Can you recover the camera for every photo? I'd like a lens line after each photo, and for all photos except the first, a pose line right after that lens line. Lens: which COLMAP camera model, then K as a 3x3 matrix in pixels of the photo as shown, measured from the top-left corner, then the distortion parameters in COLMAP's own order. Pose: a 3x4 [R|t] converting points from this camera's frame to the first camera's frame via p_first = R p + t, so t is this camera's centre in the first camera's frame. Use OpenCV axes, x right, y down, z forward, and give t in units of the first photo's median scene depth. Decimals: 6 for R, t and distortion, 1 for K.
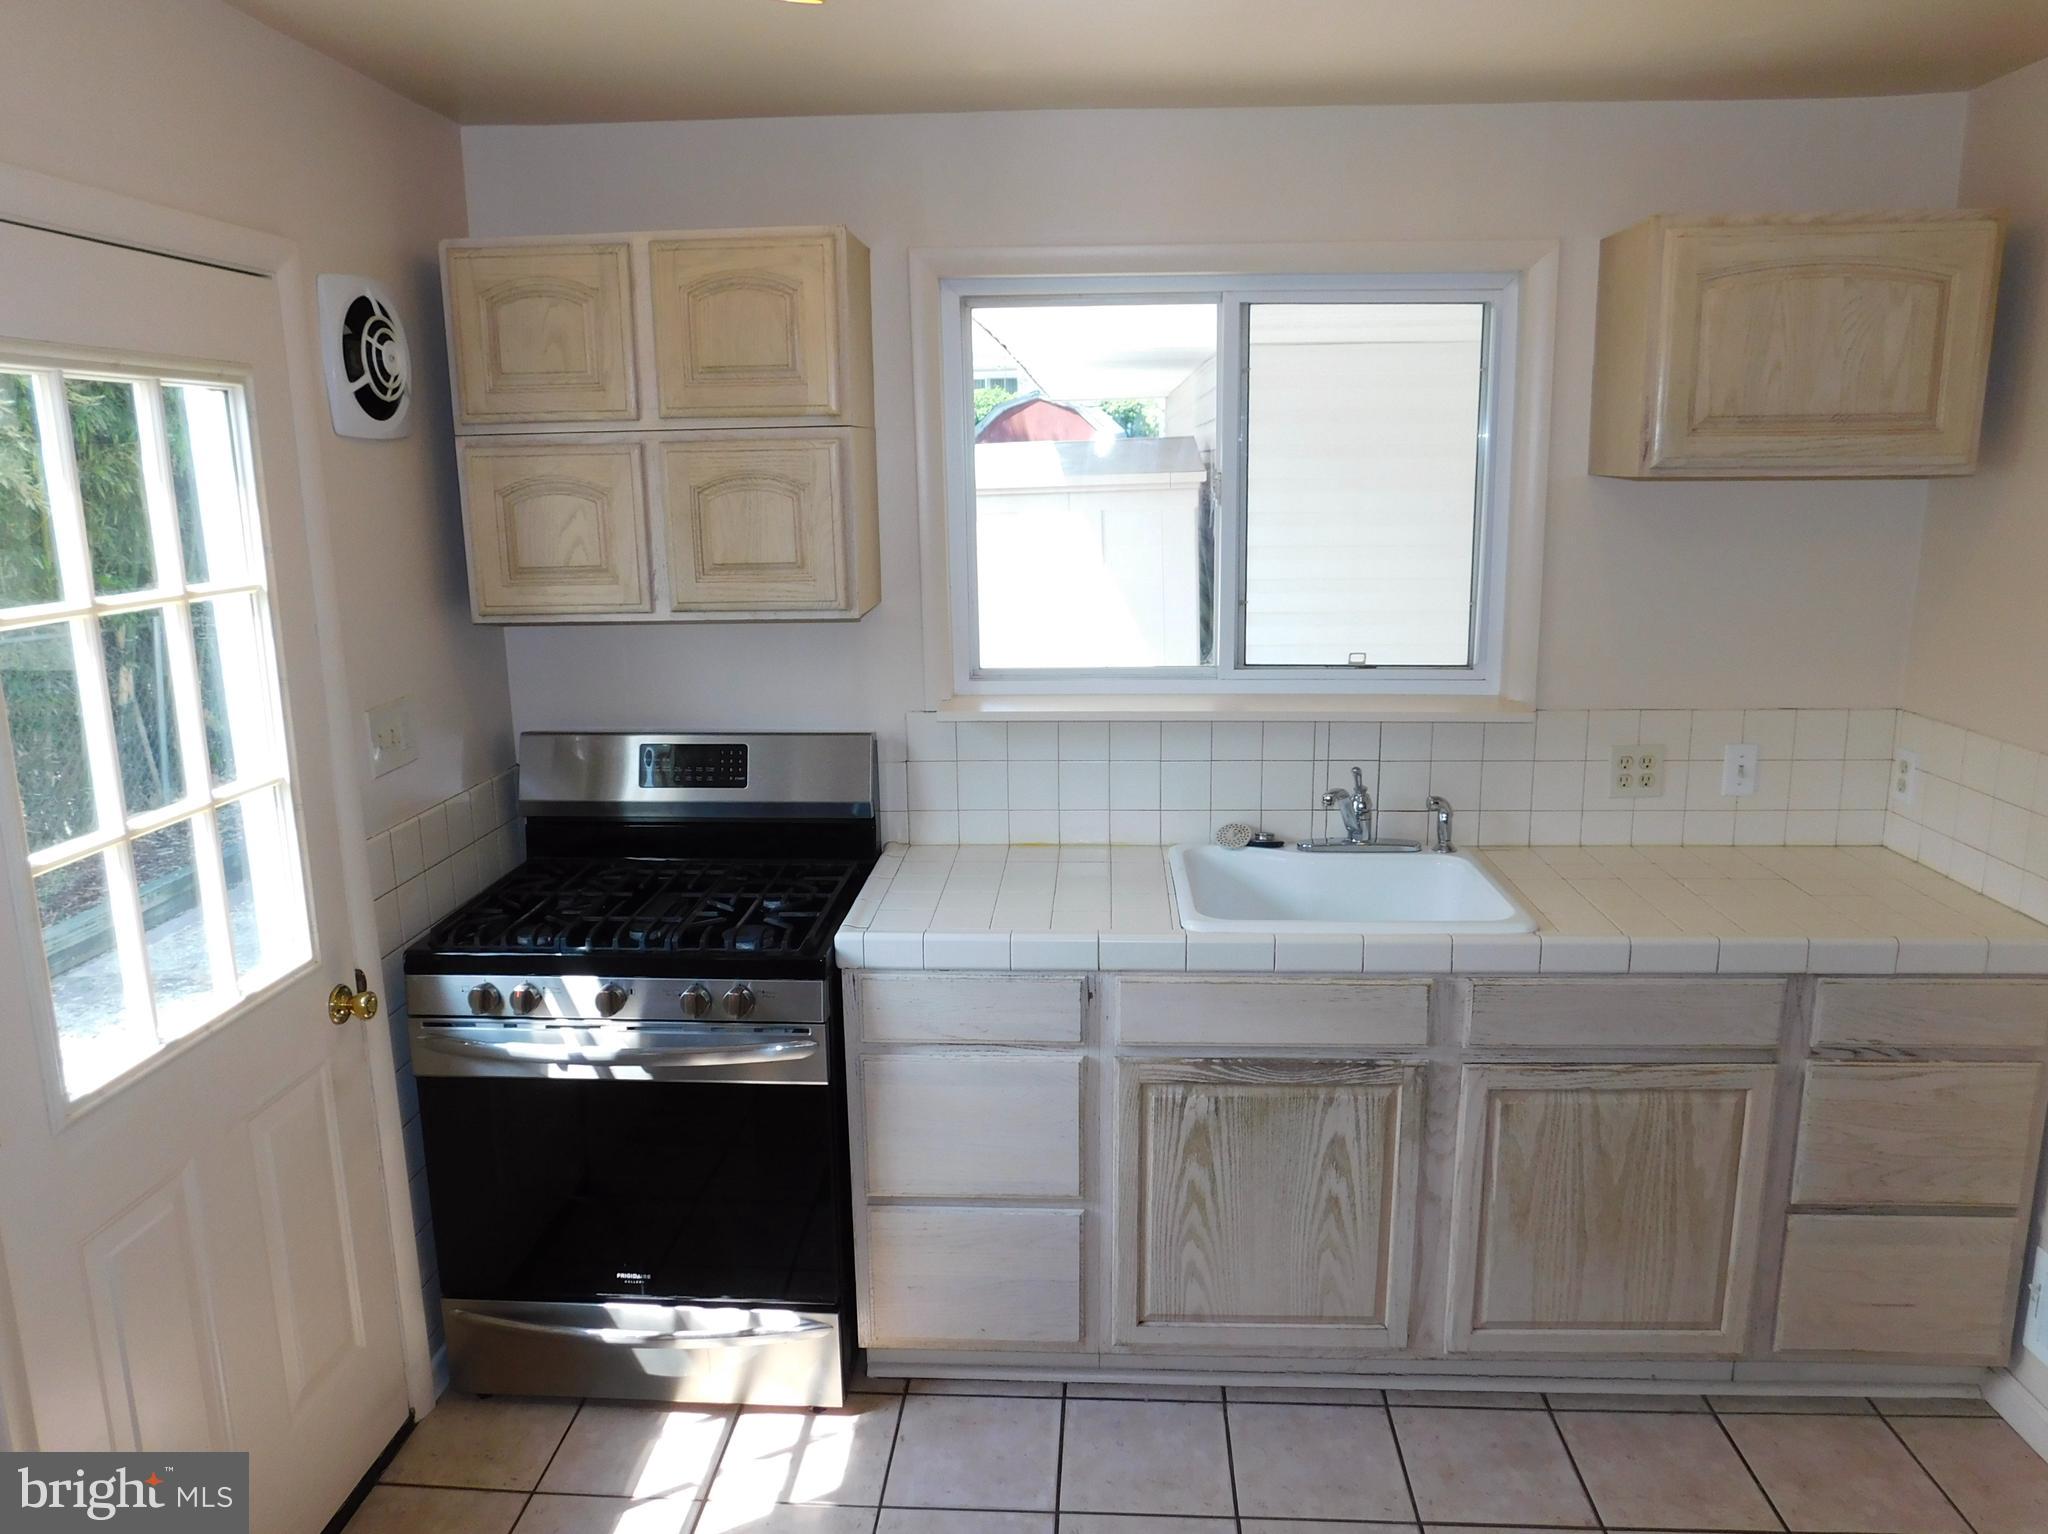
lens RADIAL K [[1421.3, 0, 1046.3], [0, 1421.3, 770.7], [0, 0, 1]] dist [-0.067673, 0.059982]
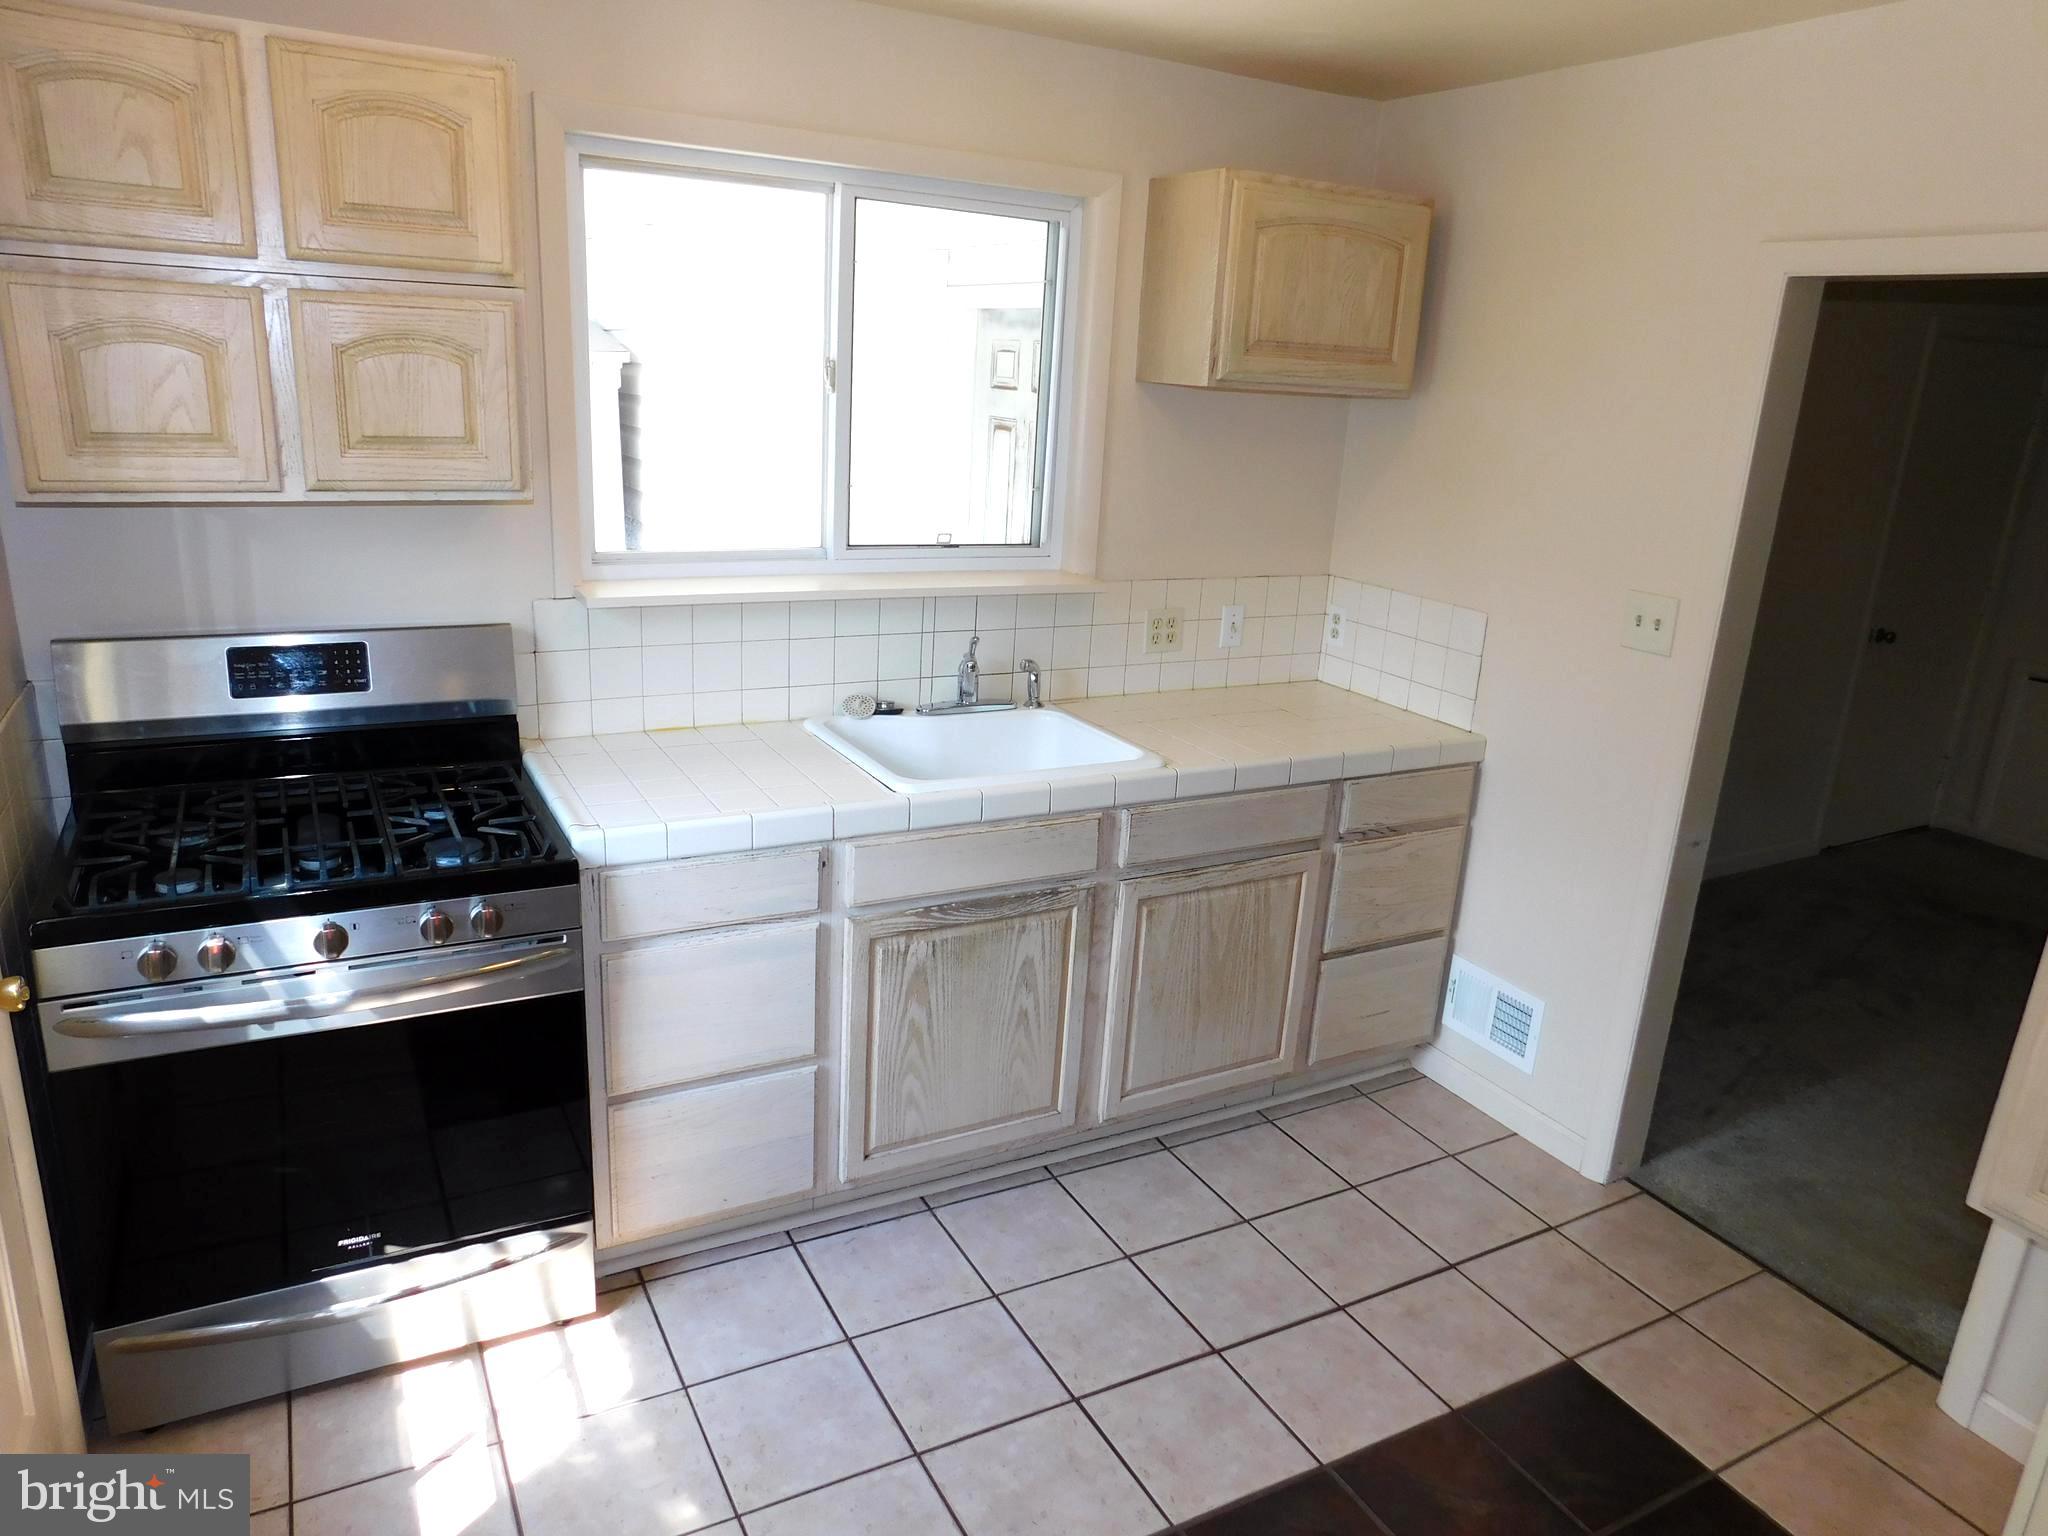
lens RADIAL K [[1339.8, 0, 1024.0], [0, 1339.8, 768.0], [0, 0, 1]] dist [-0.064507, 0.049943]
pose [[0.853454, -0.092663, 0.512864, -0.334786], [0.045106, 0.993507, 0.104443, -0.009086], [-0.519212, -0.066004, 0.852093, 0.080442]]
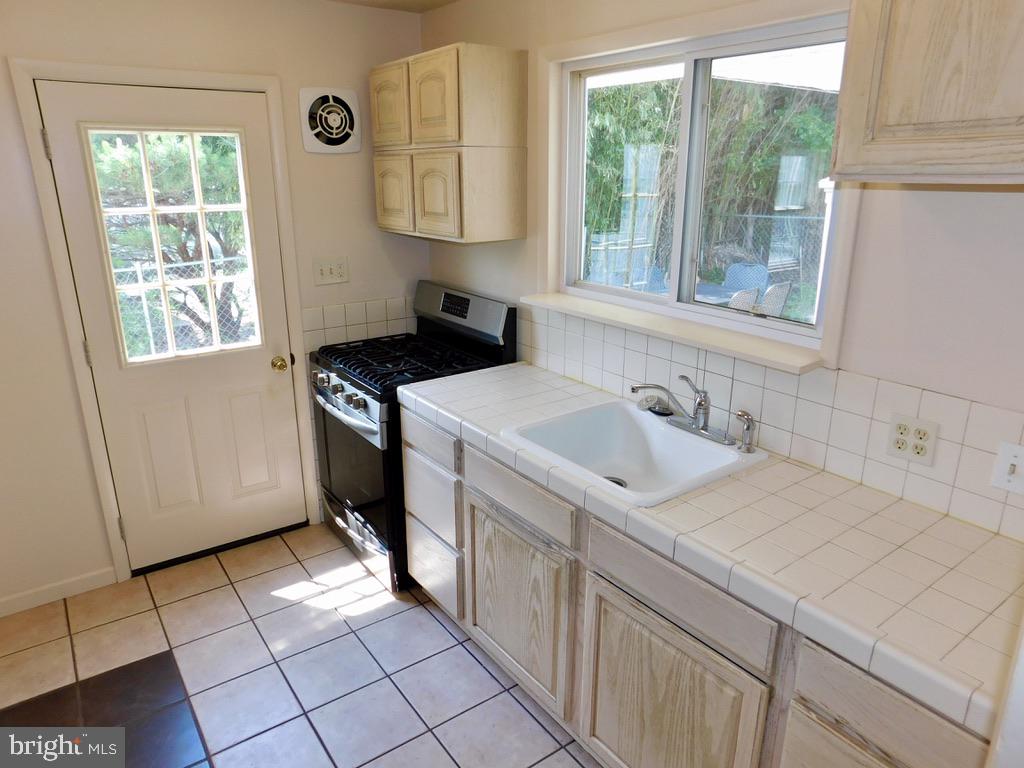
lens RADIAL K [[681.4, 0, 513.3], [0, 681.4, 389.7], [0, 0, 1]] dist [-0.063290, 0.055103]
pose [[0.627803, 0.251982, -0.736457, 0.711831], [-0.173654, 0.967645, 0.183050, -0.098630], [0.758755, 0.012969, 0.651248, 0.441125]]
